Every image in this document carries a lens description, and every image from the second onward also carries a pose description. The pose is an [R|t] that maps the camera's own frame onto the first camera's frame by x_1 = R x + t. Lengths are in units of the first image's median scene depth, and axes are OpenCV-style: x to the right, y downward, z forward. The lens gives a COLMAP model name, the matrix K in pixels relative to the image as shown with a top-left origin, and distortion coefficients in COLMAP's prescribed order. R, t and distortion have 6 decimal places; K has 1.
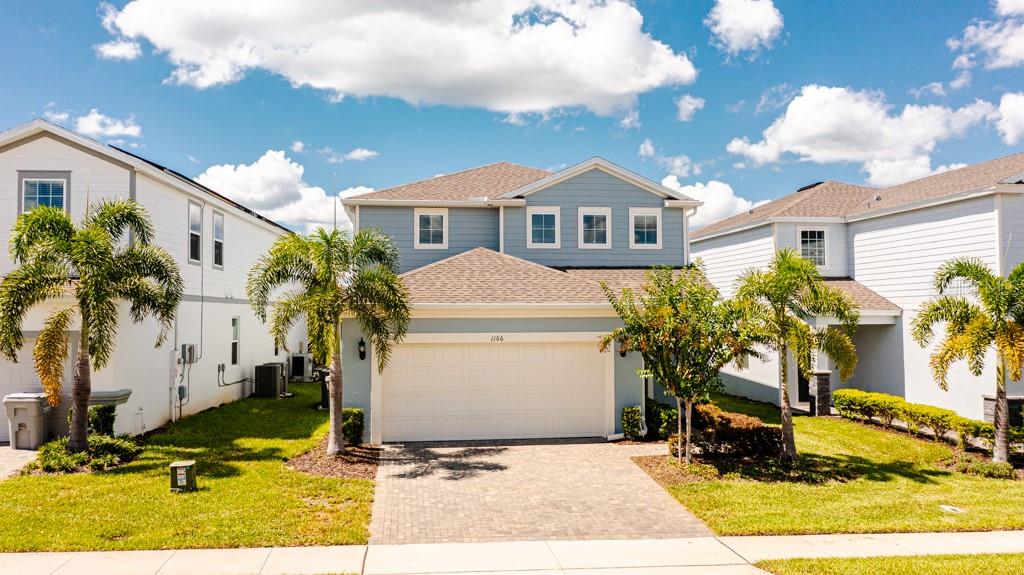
lens RADIAL K [[807.1, 0, 507.8], [0, 807.1, 285.8], [0, 0, 1]] dist [-0.002456, 0.025472]
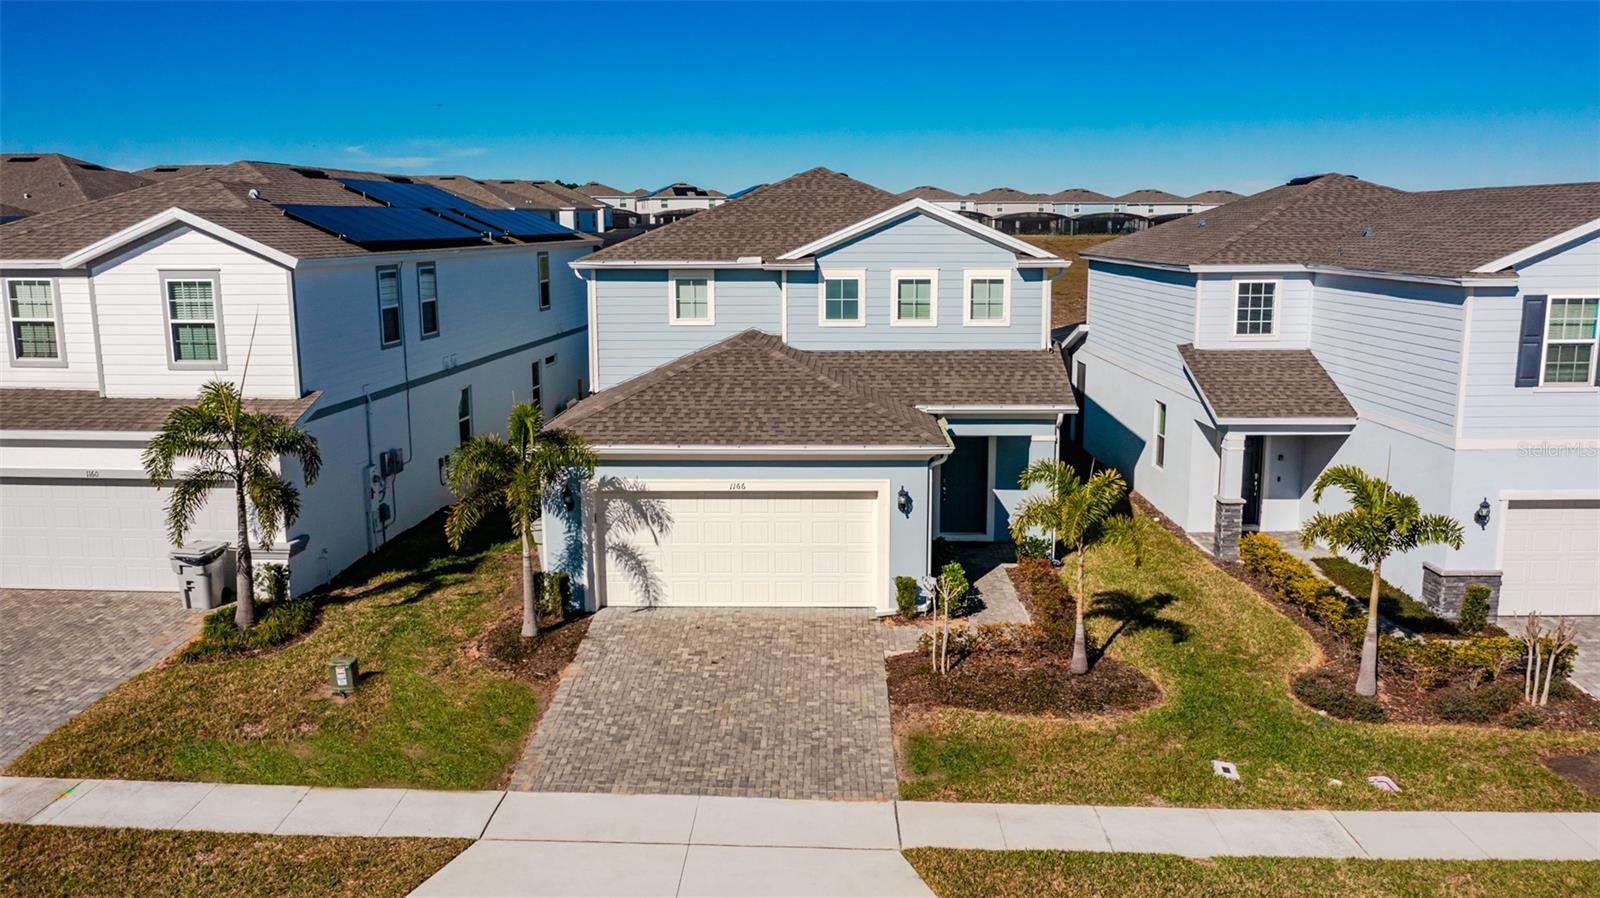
lens RADIAL K [[1261.0, 0, 791.3], [0, 1261.0, 445.8], [0, 0, 1]] dist [-0.002456, 0.025472]
pose [[0.987447, 0.027108, -0.155606, 0.179984], [0.006800, 0.976953, 0.213346, -0.184999], [0.157803, -0.211726, 0.964505, -0.132108]]
